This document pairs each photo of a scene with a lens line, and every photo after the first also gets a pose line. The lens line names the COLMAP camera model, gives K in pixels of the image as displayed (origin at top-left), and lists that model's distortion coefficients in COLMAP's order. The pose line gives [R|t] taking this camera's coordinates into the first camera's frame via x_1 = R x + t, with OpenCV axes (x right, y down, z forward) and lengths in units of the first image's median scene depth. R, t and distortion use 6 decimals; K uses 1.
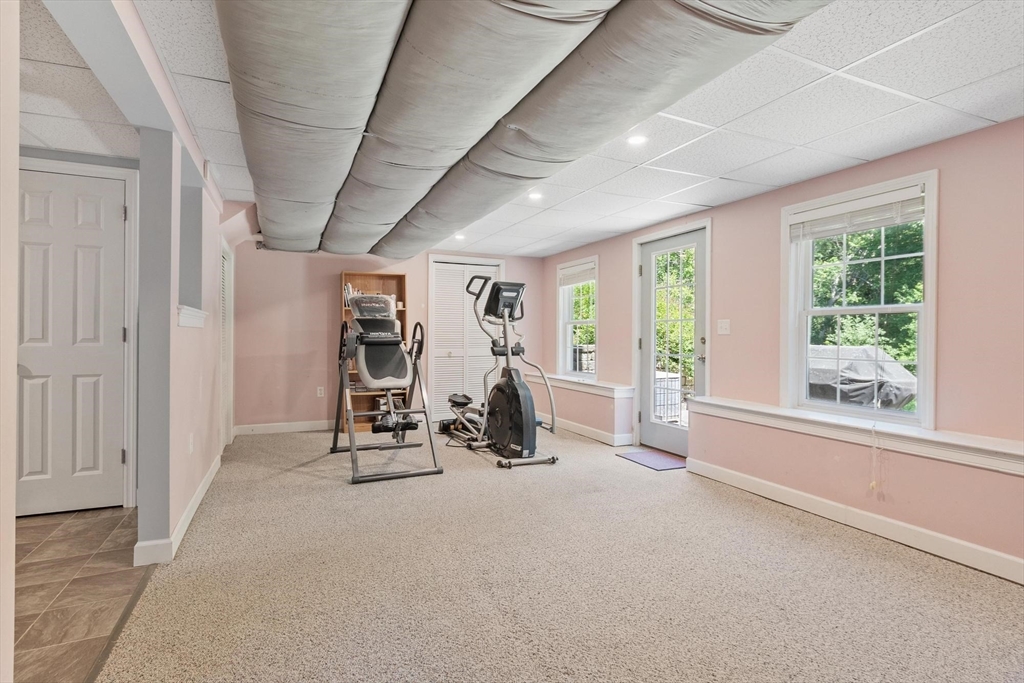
lens RADIAL K [[498.0, 0, 512.7], [0, 498.0, 334.7], [0, 0, 1]] dist [-0.000732, 0.000573]
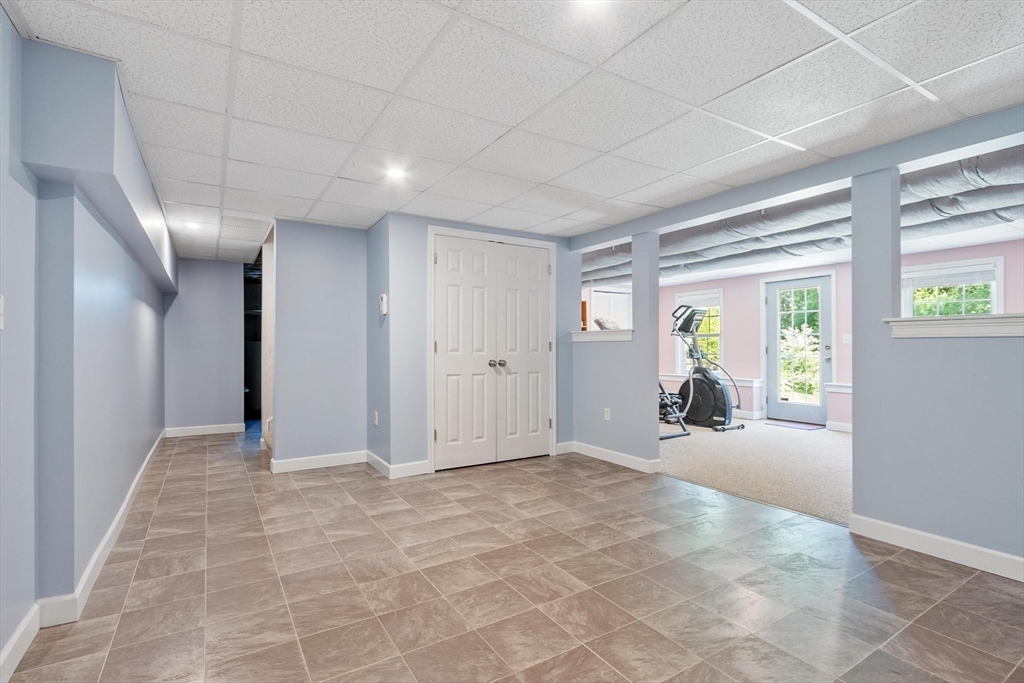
lens RADIAL K [[484.1, 0, 508.1], [0, 484.1, 345.9], [0, 0, 1]] dist [0.000070, 0.000093]
pose [[0.990449, -0.009083, 0.137577, -0.797081], [0.008995, 0.999959, 0.001259, -0.003746], [-0.137583, -0.000009, 0.990490, -0.359726]]
